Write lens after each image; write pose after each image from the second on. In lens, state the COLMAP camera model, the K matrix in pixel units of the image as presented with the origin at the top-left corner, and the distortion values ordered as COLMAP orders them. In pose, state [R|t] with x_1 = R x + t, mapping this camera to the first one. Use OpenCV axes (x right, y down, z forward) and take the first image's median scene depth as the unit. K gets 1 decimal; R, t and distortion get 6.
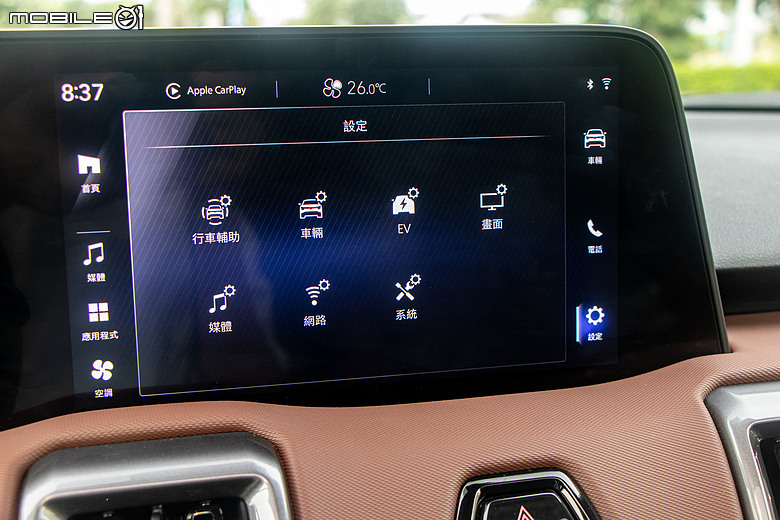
lens RADIAL K [[1234.5, 0, 398.1], [0, 1234.5, 259.7], [0, 0, 1]] dist [0.006074, -0.019369]
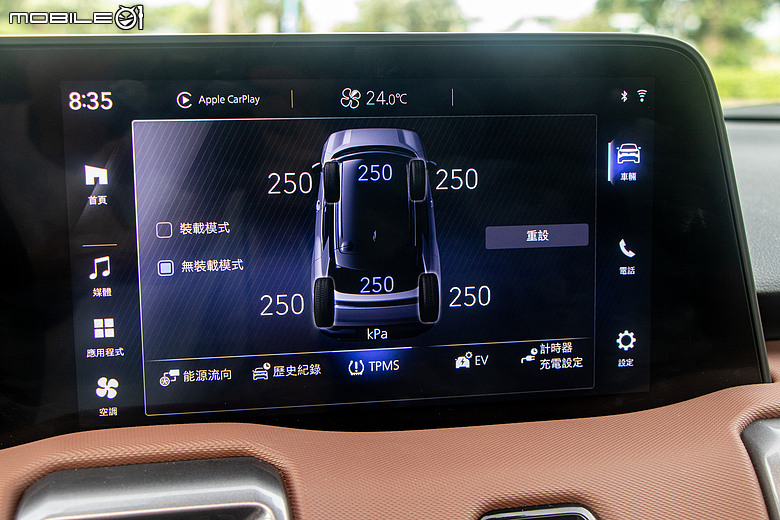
lens RADIAL K [[1224.2, 0, 385.2], [0, 1224.2, 254.2], [0, 0, 1]] dist [0.005868, -0.019296]
pose [[0.998042, 0.016683, -0.060281, 0.033432], [-0.016961, 0.999848, -0.004103, -0.014980], [0.060203, 0.005118, 0.998173, 0.057024]]
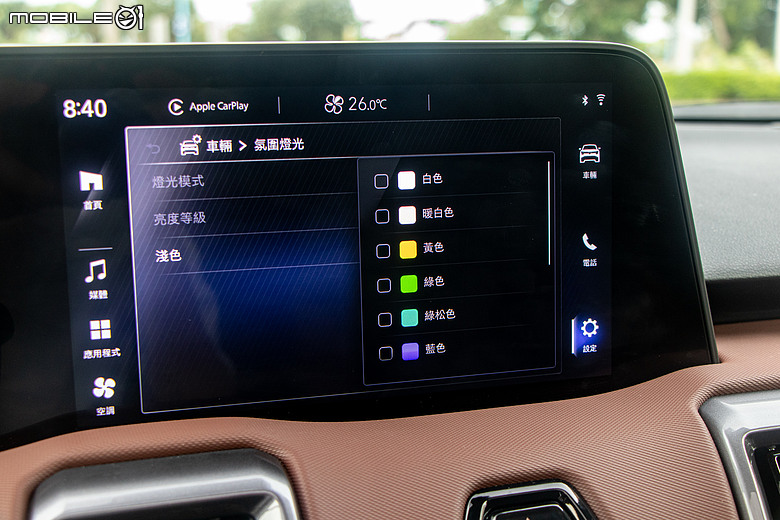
lens RADIAL K [[1234.5, 0, 398.1], [0, 1234.5, 259.7], [0, 0, 1]] dist [0.006074, -0.019369]
pose [[0.998387, -0.005030, 0.056554, -0.059474], [0.005135, 0.999985, -0.001709, -0.010666], [-0.056545, 0.001997, 0.998398, -0.004749]]
